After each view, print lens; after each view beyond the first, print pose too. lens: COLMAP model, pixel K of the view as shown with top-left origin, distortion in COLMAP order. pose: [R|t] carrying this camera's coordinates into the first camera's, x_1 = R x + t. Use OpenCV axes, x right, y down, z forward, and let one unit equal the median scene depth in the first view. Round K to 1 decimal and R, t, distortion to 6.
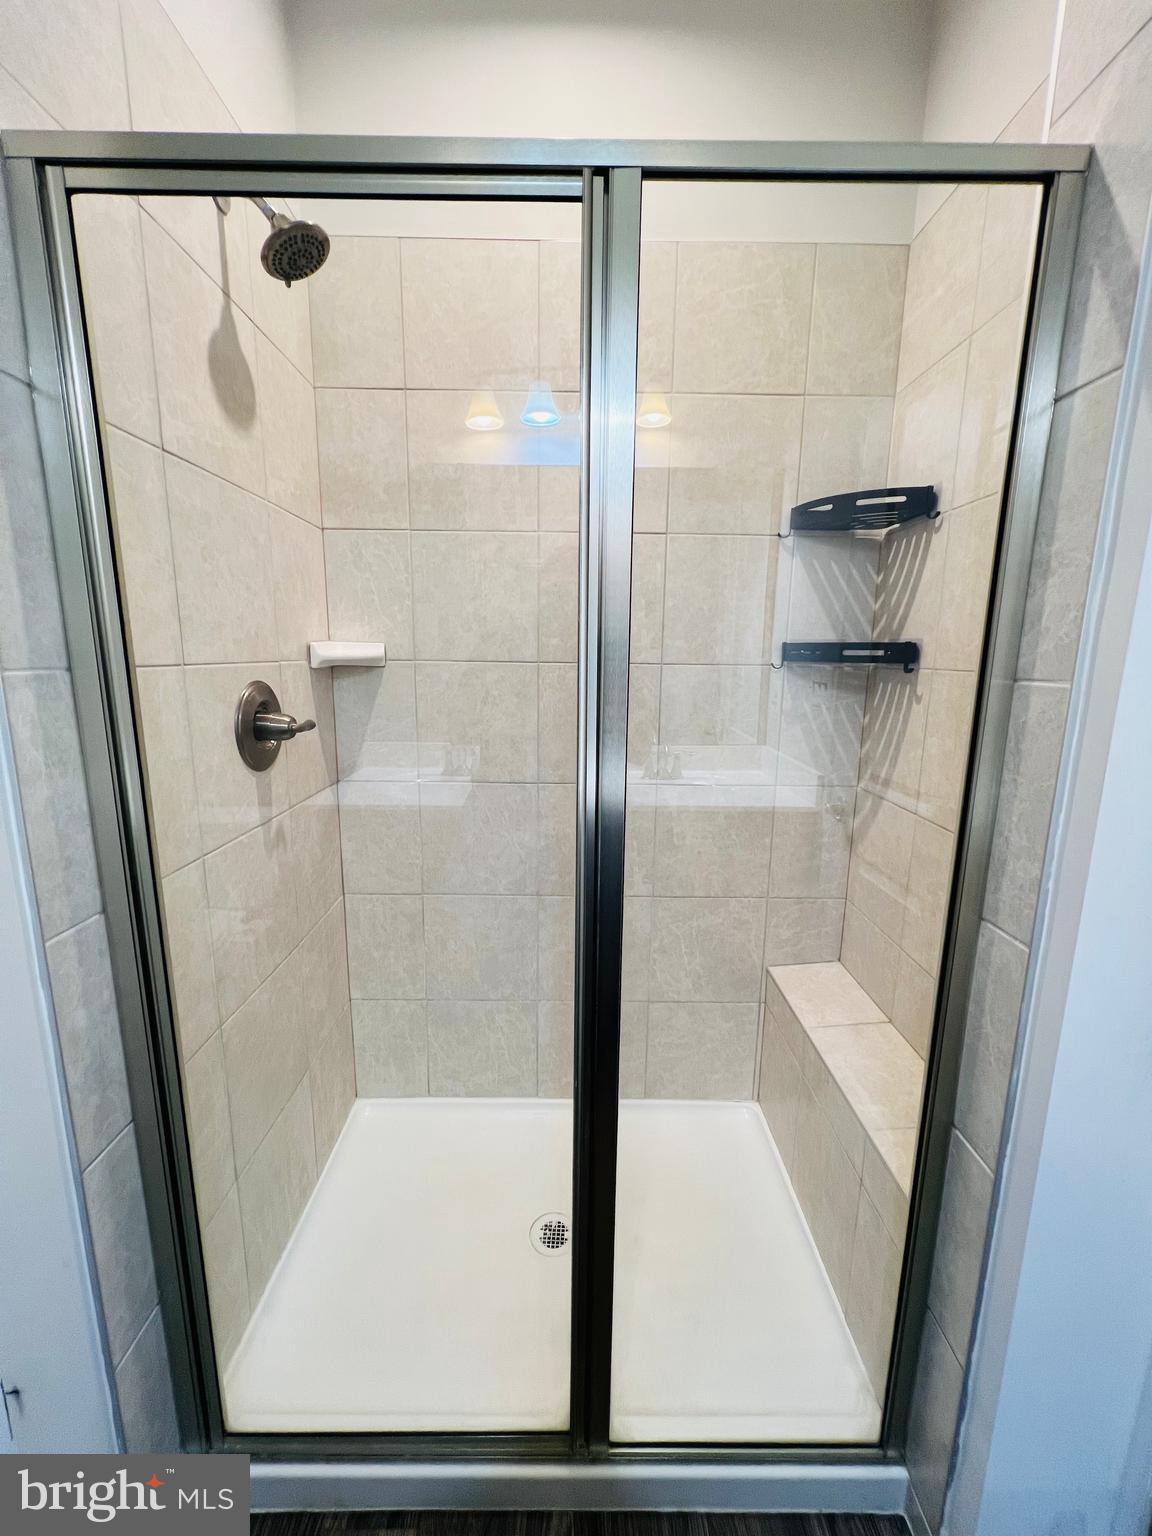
lens RADIAL K [[612.2, 0, 576.5], [0, 612.2, 772.2], [0, 0, 1]] dist [-0.002987, 0.000811]
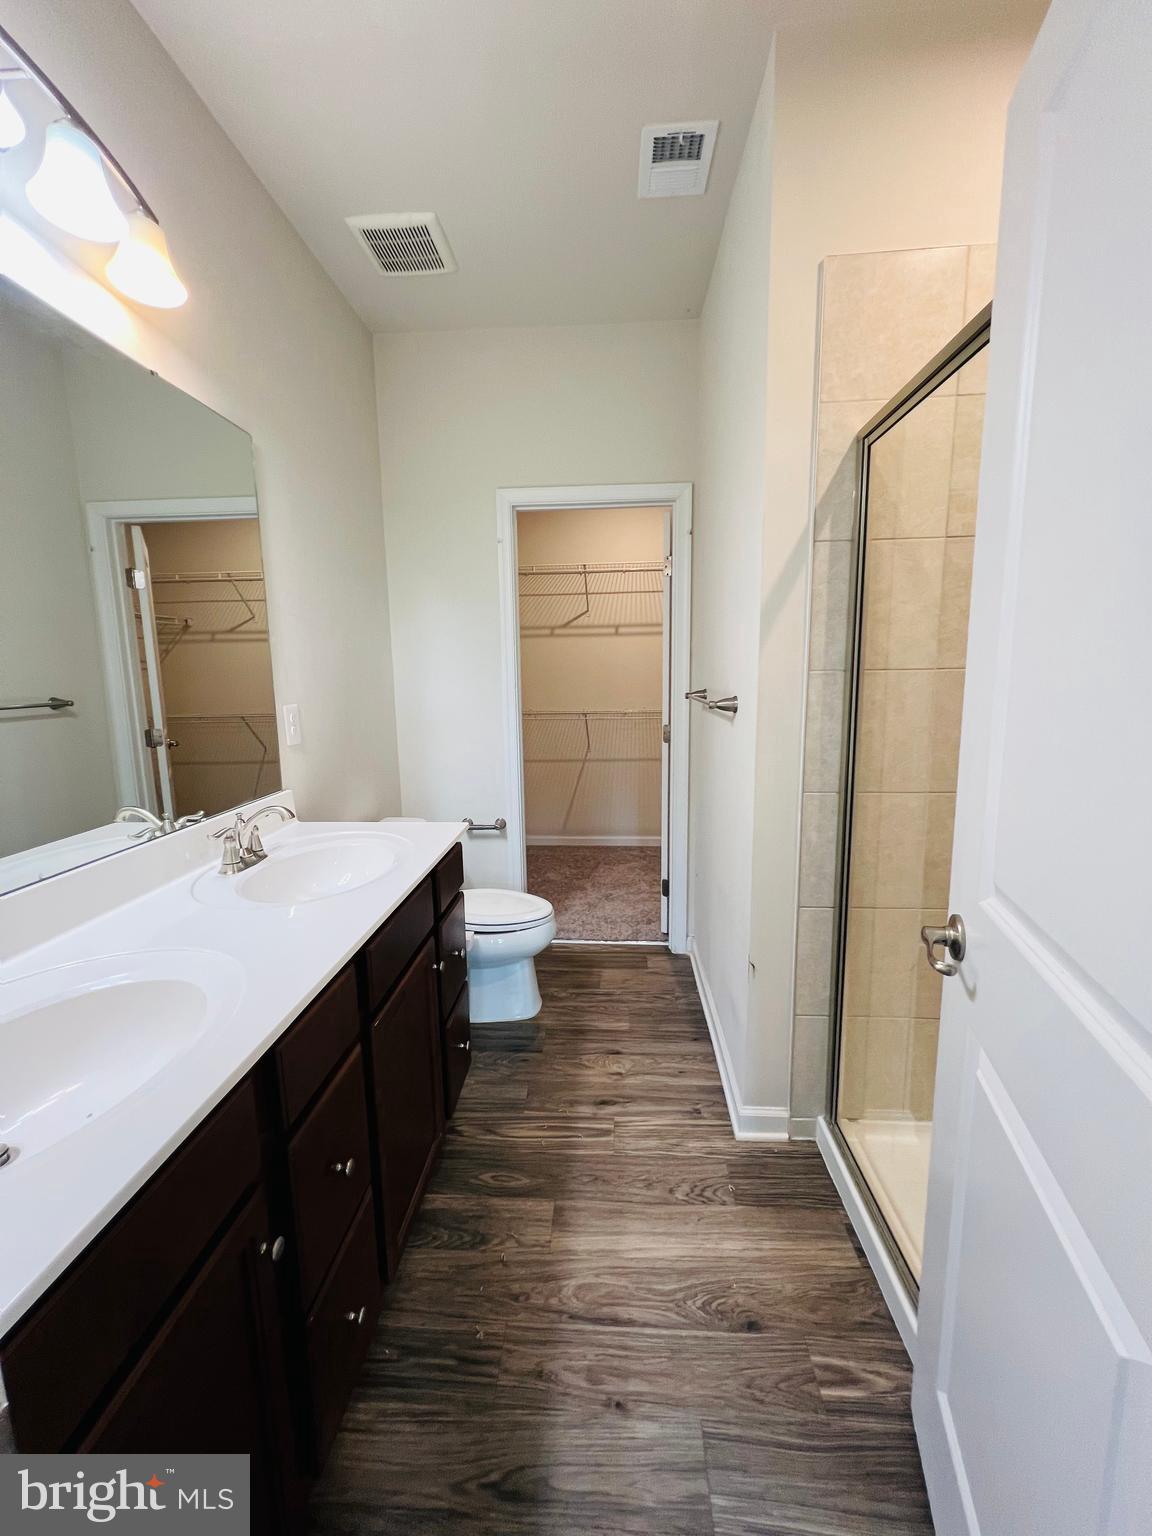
lens RADIAL K [[612.2, 0, 579.2], [0, 612.2, 764.7], [0, 0, 1]] dist [-0.002987, 0.000811]
pose [[-0.055039, 0.143173, -0.988166, 1.345943], [-0.170028, 0.973868, 0.150572, -0.017710], [0.983901, 0.176303, -0.029257, 0.238336]]
